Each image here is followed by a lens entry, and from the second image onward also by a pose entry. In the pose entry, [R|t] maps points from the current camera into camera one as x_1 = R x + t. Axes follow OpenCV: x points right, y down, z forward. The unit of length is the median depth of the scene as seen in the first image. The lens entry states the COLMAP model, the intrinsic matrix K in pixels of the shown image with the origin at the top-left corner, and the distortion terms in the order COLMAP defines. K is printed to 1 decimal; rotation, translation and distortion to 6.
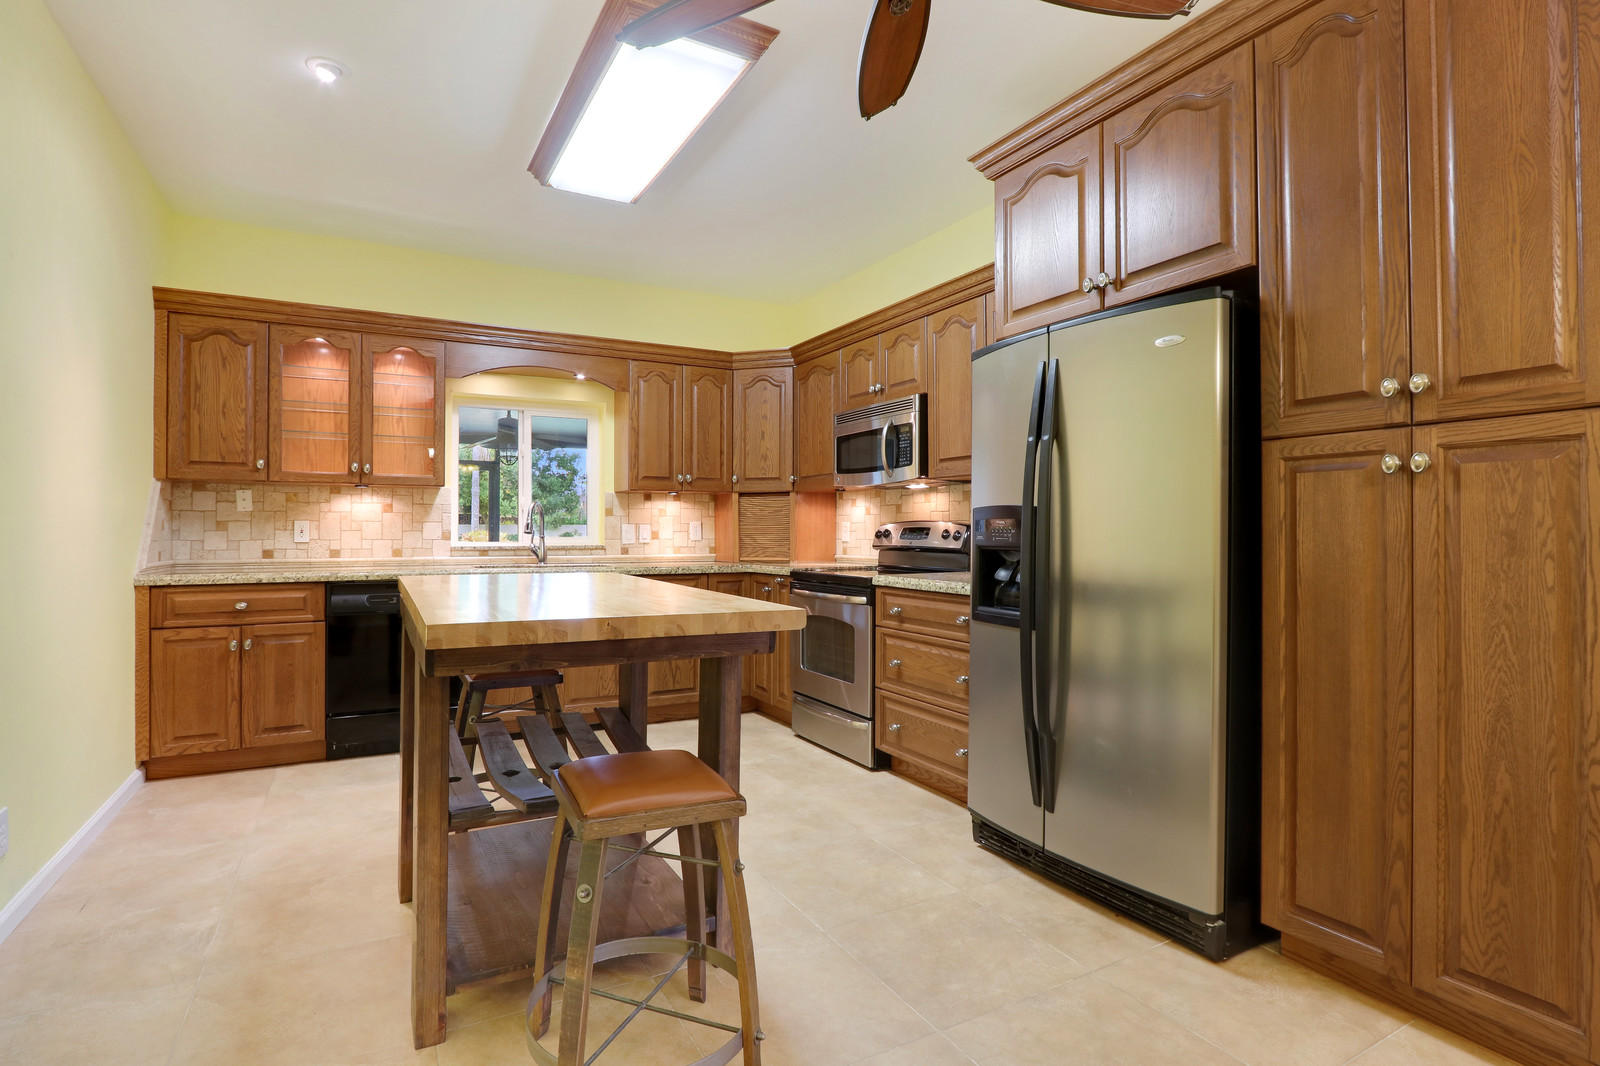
lens RADIAL K [[780.9, 0, 787.8], [0, 780.9, 520.7], [0, 0, 1]] dist [-0.019789, 0.001736]
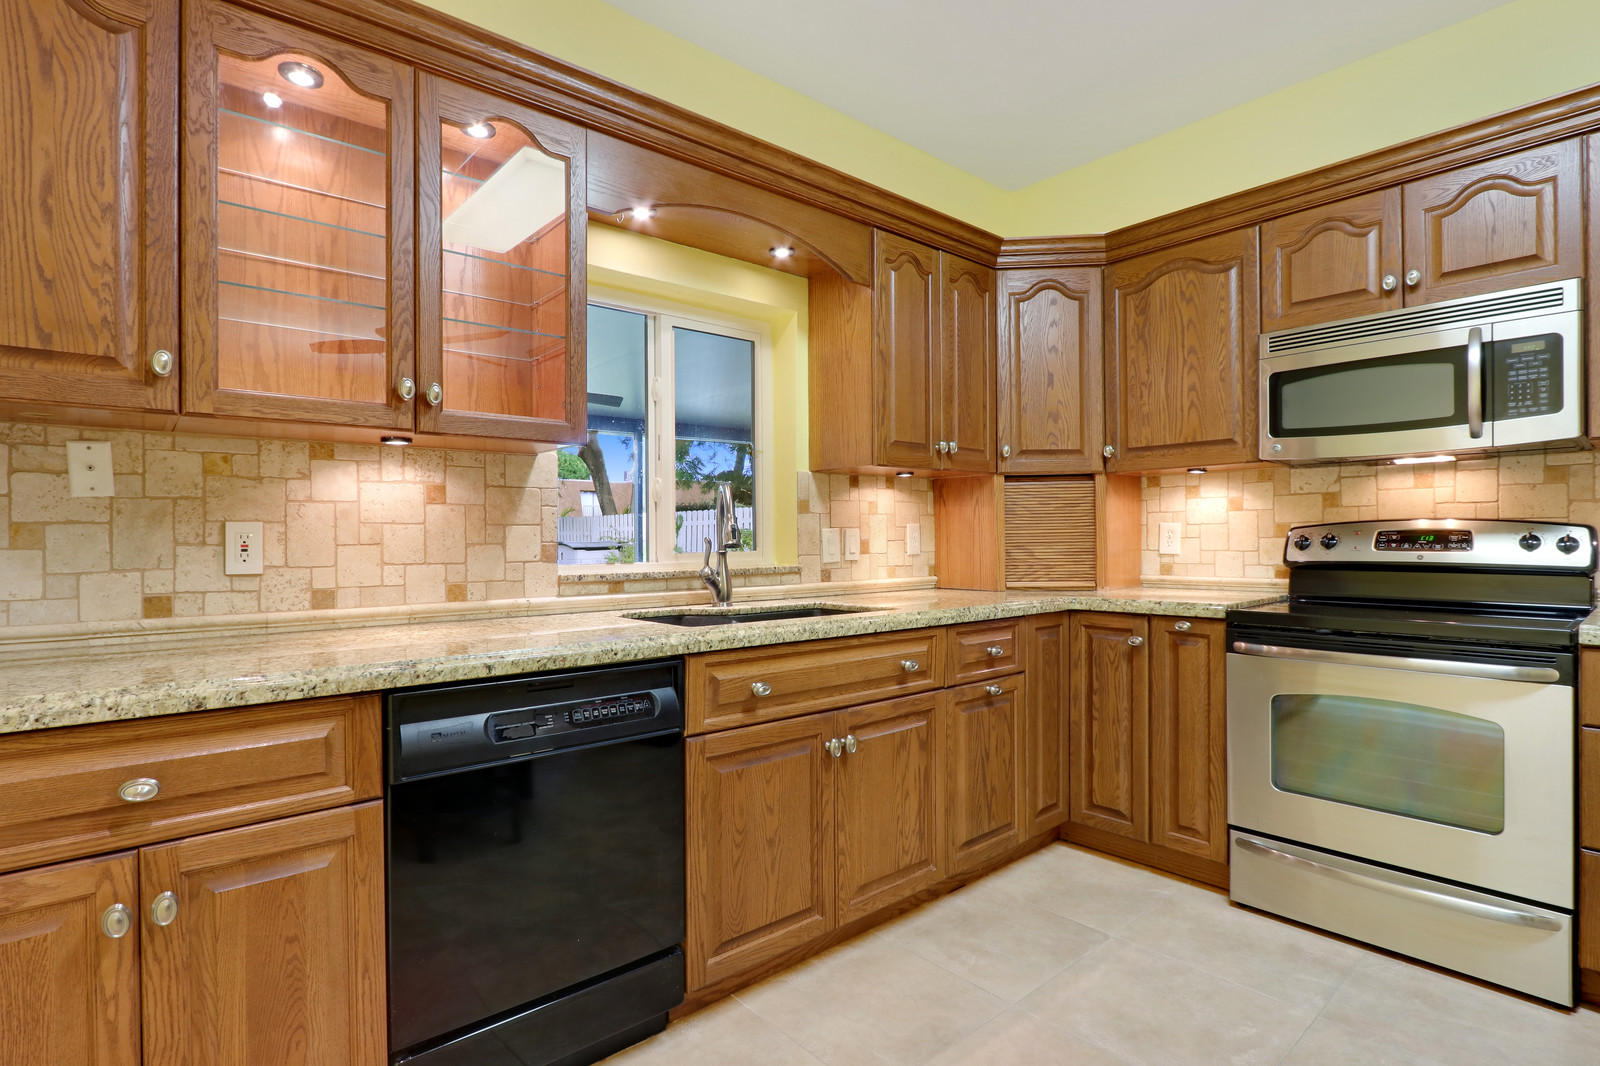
lens RADIAL K [[780.9, 0, 768.4], [0, 780.9, 533.2], [0, 0, 1]] dist [-0.019789, 0.001736]
pose [[0.980877, -0.006183, 0.194531, -0.471738], [0.004776, 0.999959, 0.007702, 0.004535], [-0.194571, -0.006626, 0.980866, 0.589152]]
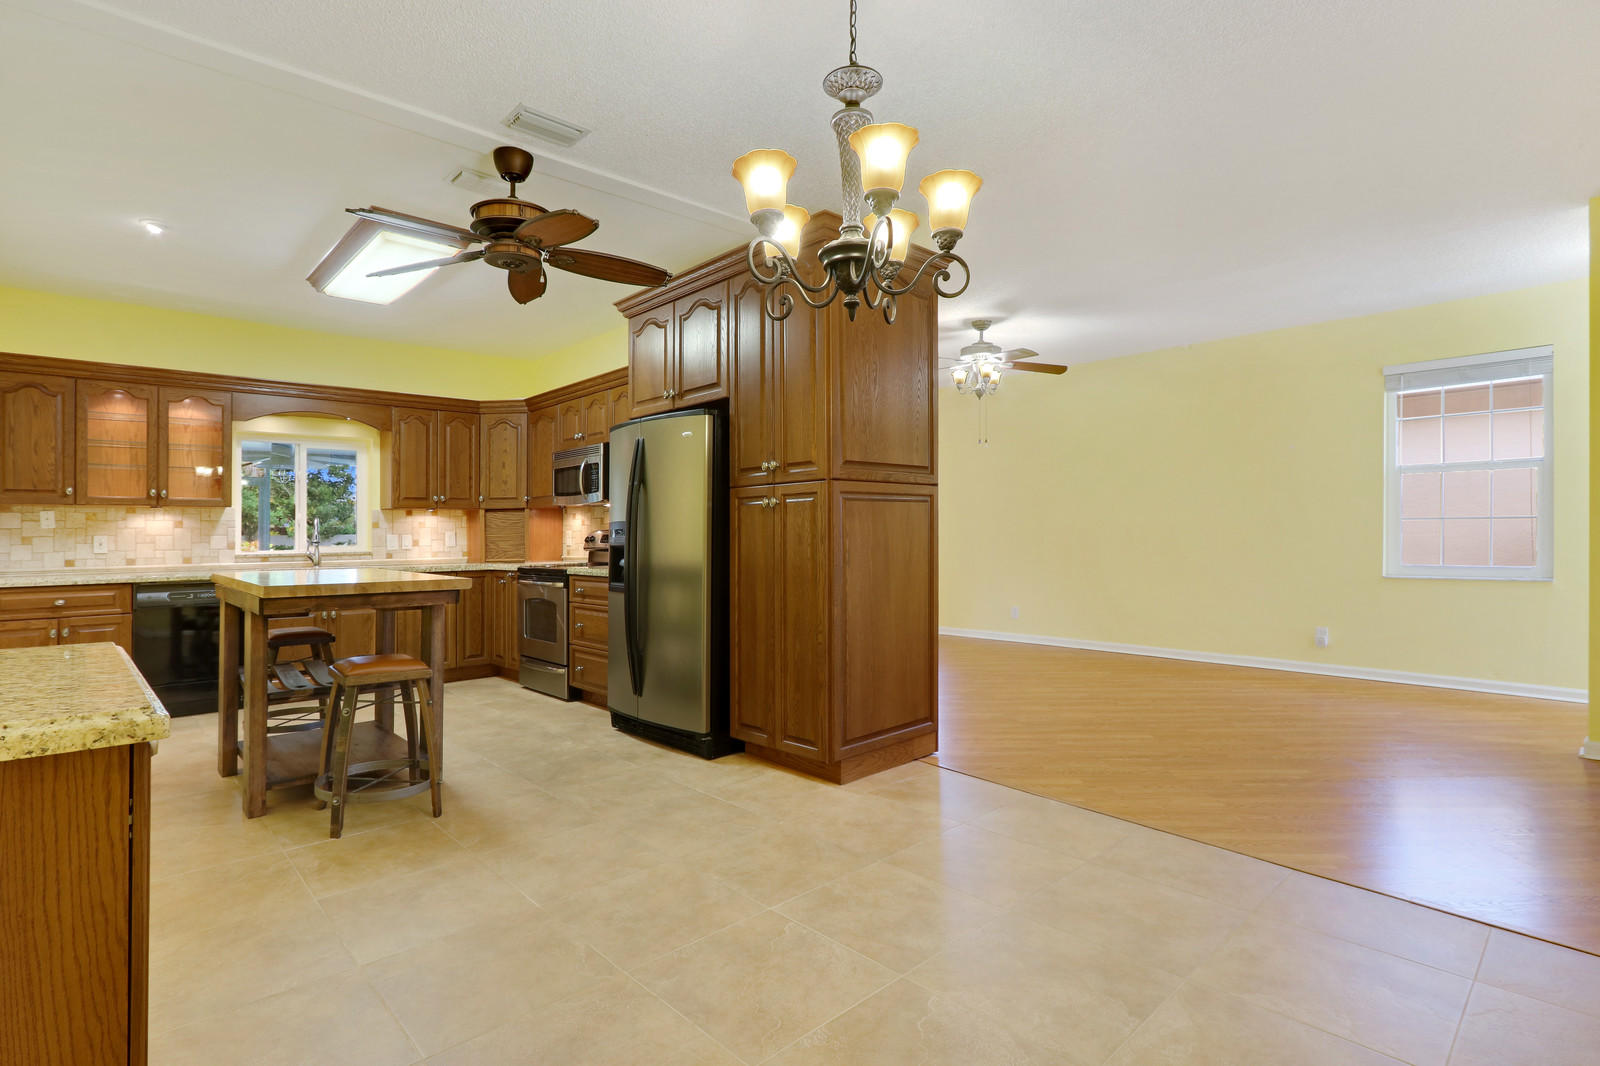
lens RADIAL K [[780.9, 0, 785.1], [0, 780.9, 514.1], [0, 0, 1]] dist [-0.019789, 0.001736]
pose [[0.970239, -0.007365, 0.242036, 0.140201], [0.011079, 0.999841, -0.013989, -0.005326], [-0.241895, 0.016254, 0.970166, -0.482284]]
